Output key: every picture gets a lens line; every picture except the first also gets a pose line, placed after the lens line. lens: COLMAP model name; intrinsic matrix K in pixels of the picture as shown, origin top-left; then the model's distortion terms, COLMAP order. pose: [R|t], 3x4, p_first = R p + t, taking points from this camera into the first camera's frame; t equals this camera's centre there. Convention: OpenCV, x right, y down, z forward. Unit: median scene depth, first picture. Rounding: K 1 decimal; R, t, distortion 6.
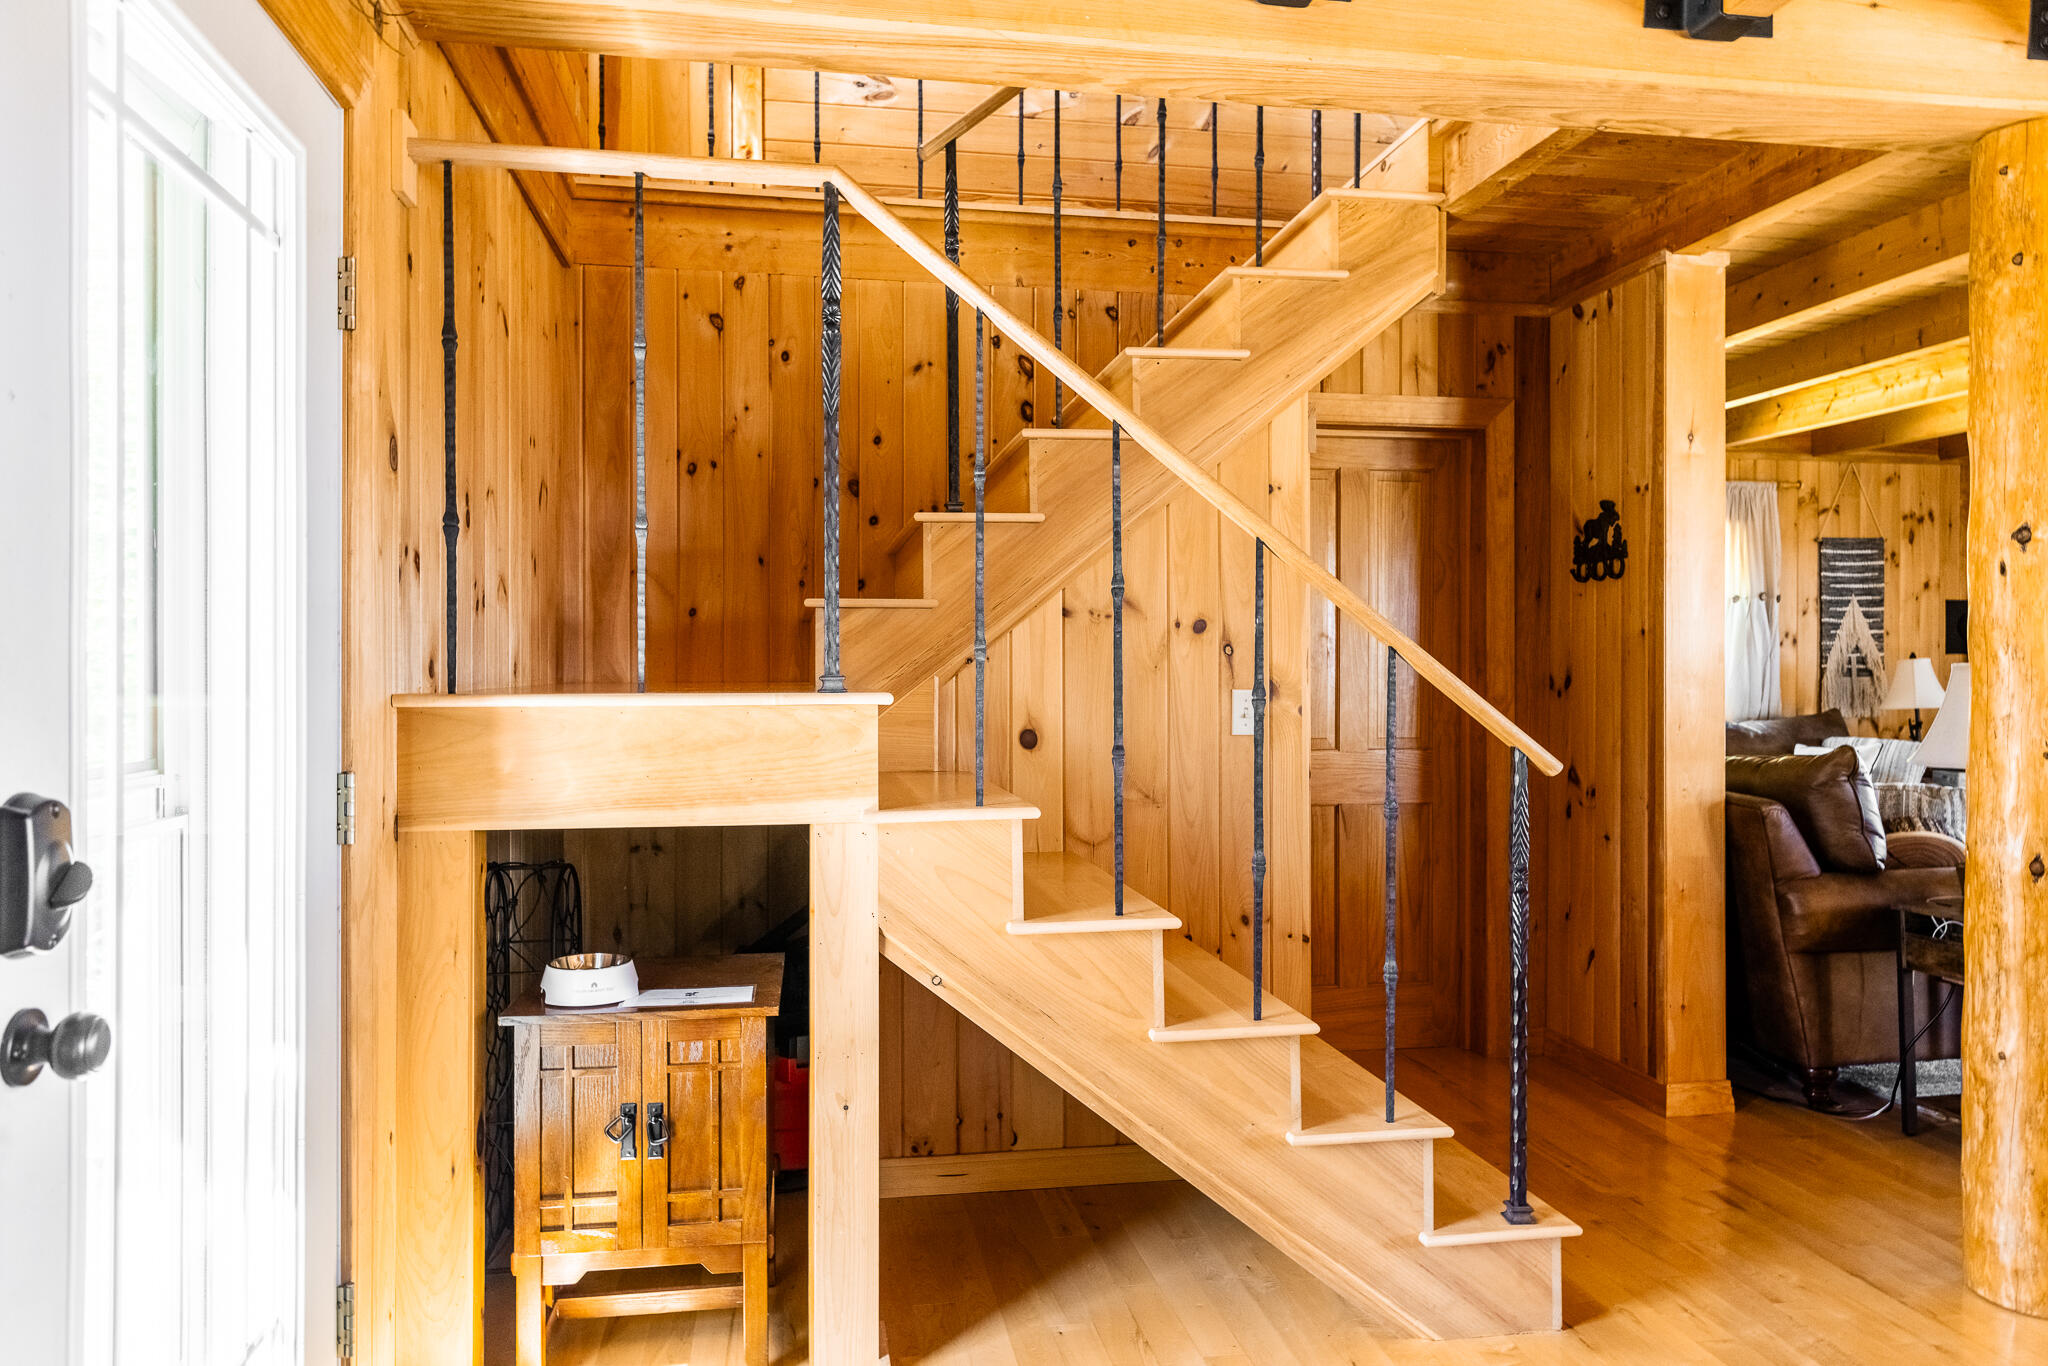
lens RADIAL K [[1381.0, 0, 1019.2], [0, 1381.0, 676.4], [0, 0, 1]] dist [0.001463, -0.001129]
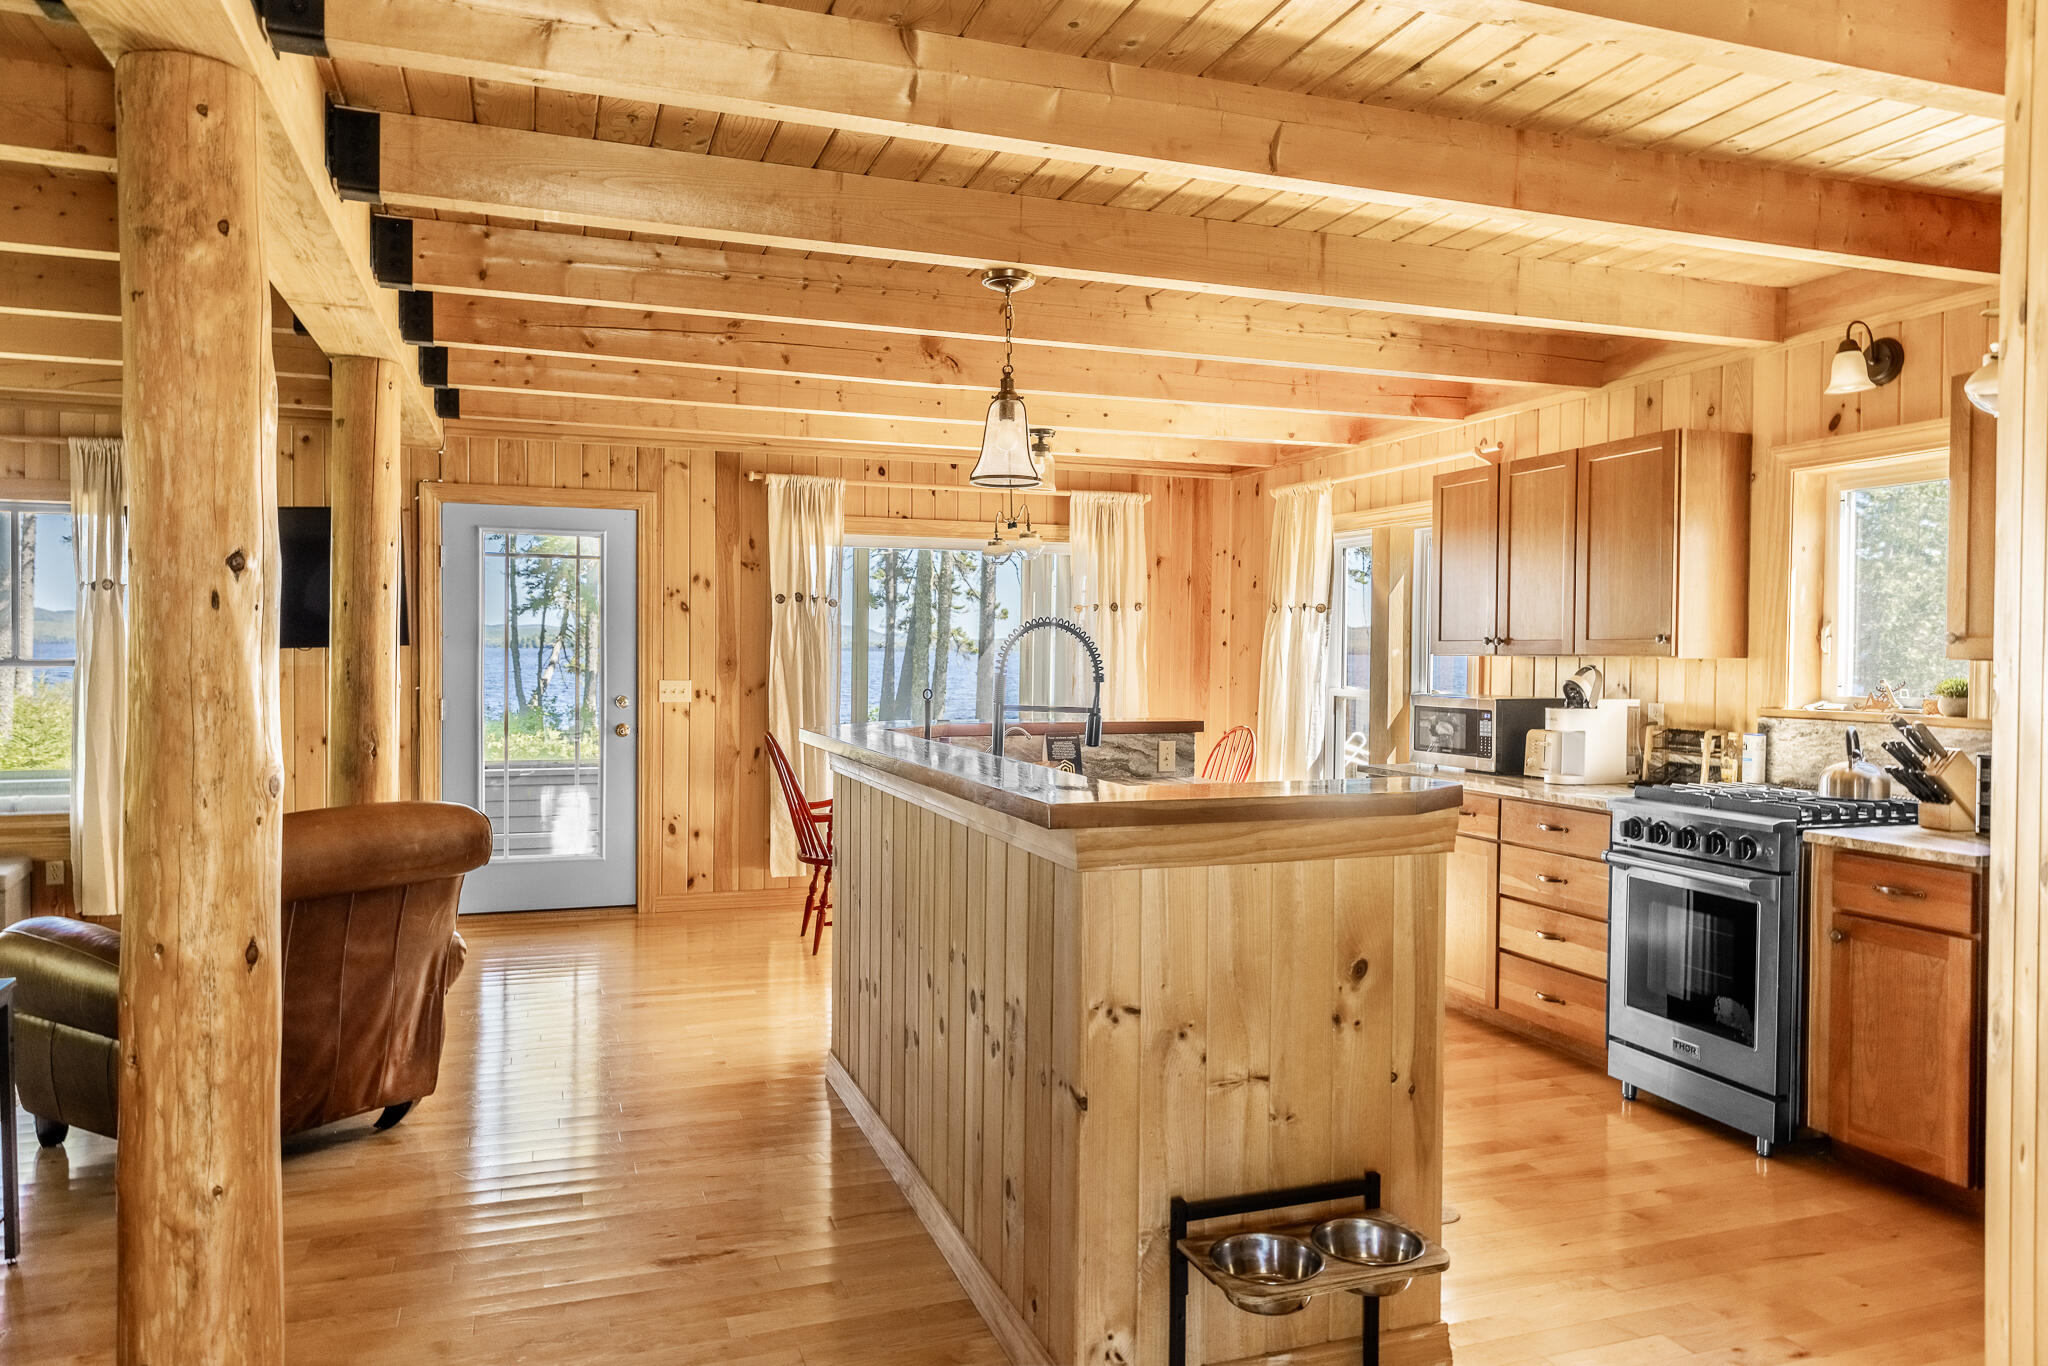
lens RADIAL K [[1366.3, 0, 1021.5], [0, 1366.3, 676.6], [0, 0, 1]] dist [0.012979, -0.001437]
pose [[-0.166023, -0.016060, 0.985991, -0.061717], [-0.002492, 0.999871, 0.015866, -0.016725], [-0.986119, 0.000177, -0.166041, 0.237851]]
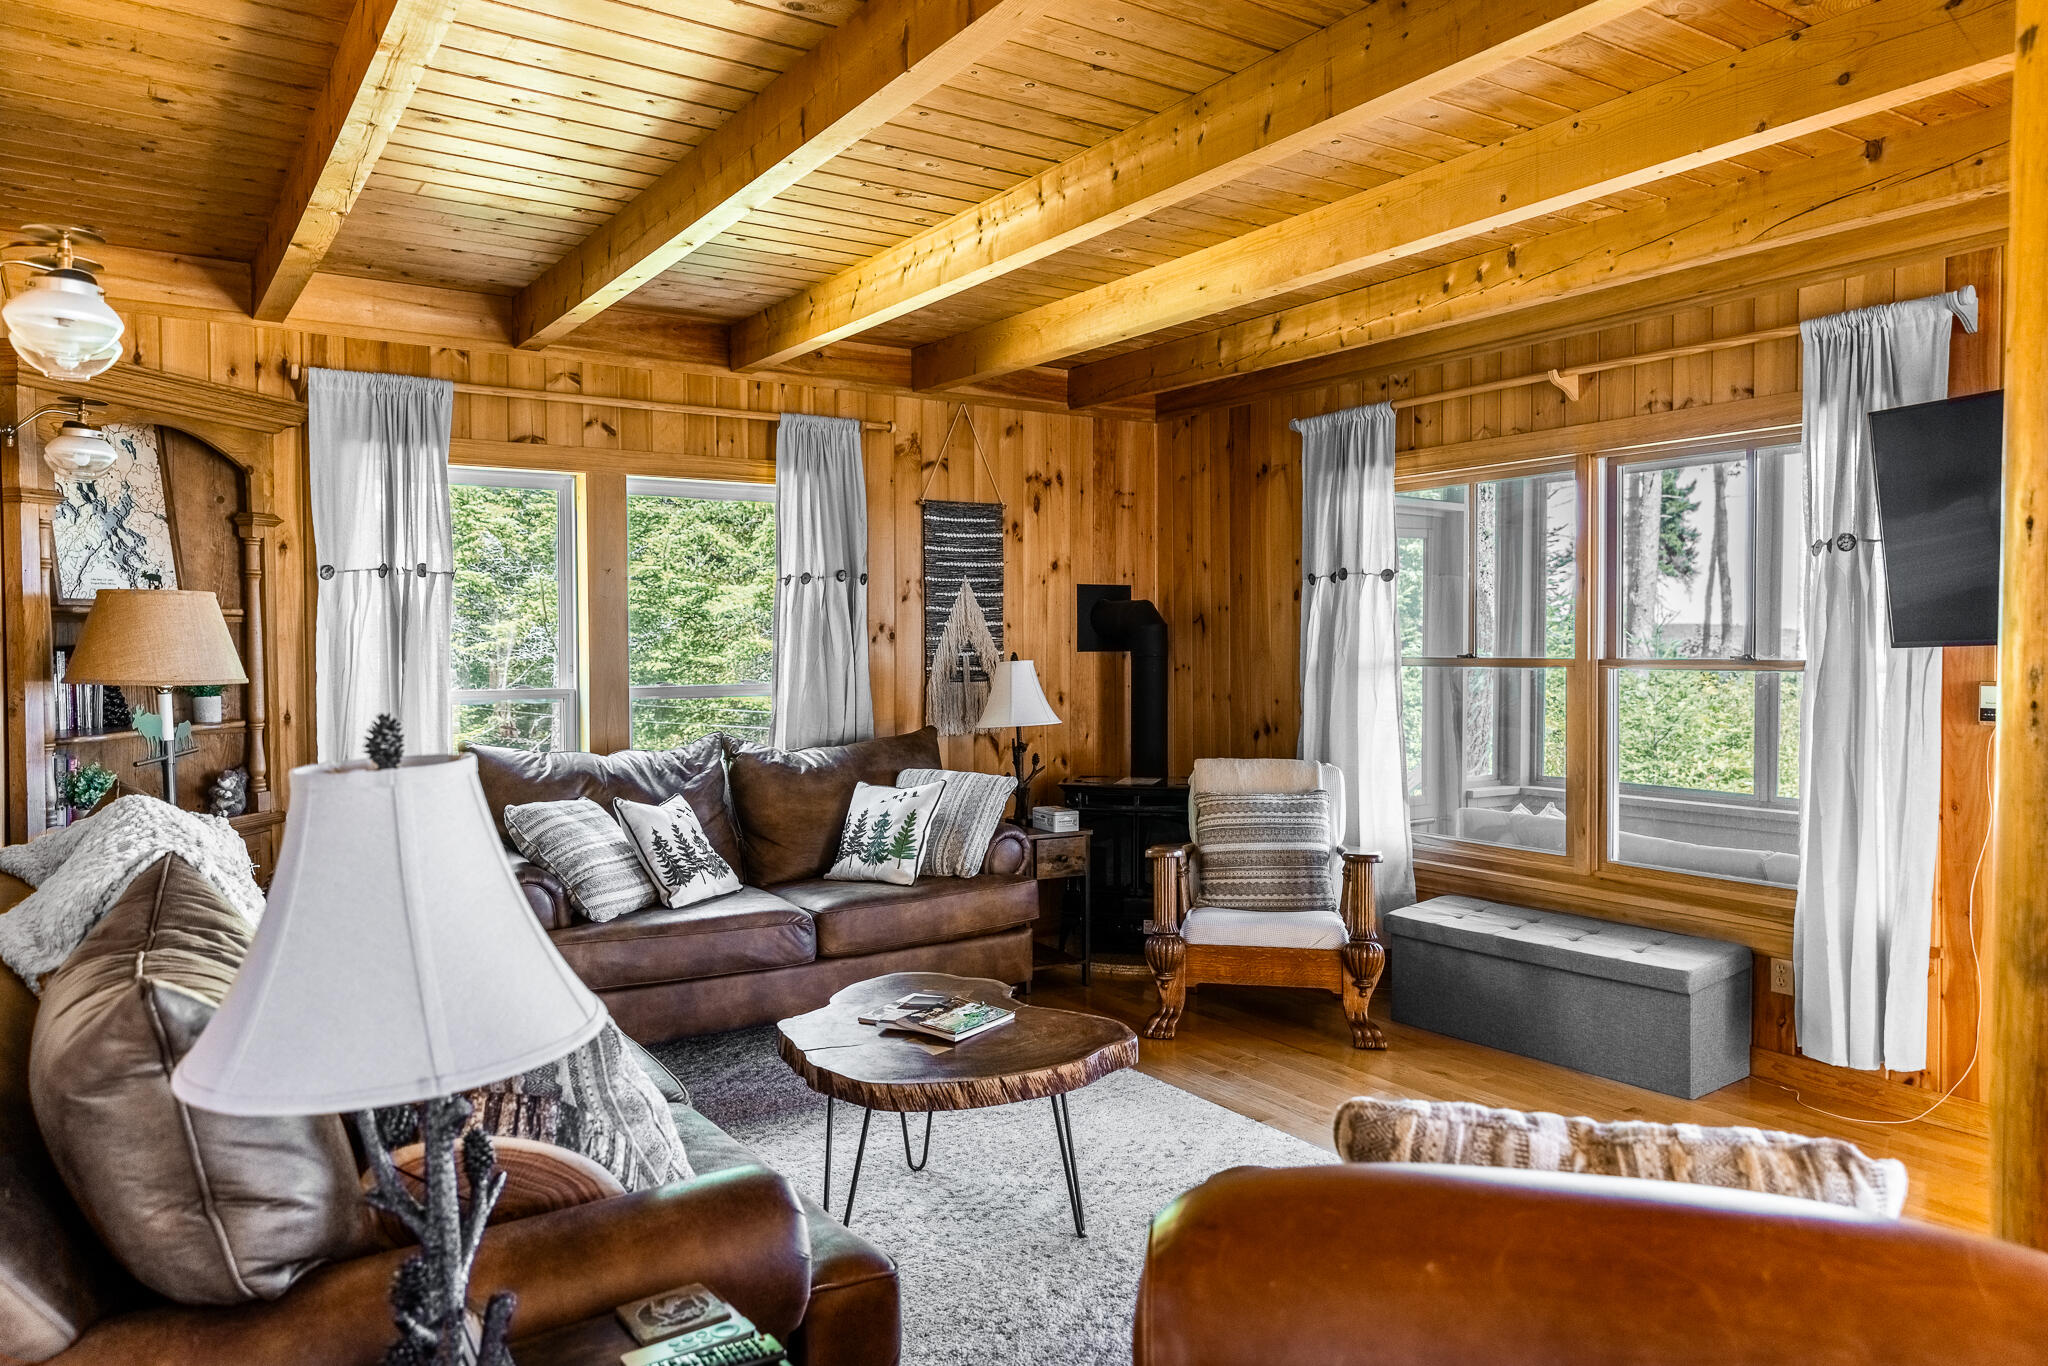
lens RADIAL K [[1366.3, 0, 1021.5], [0, 1366.3, 676.6], [0, 0, 1]] dist [0.012979, -0.001437]
pose [[0.912822, -0.011381, 0.408200, 0.320792], [0.003595, 0.999797, 0.019838, -0.017851], [-0.408343, -0.016641, 0.912677, 0.290187]]
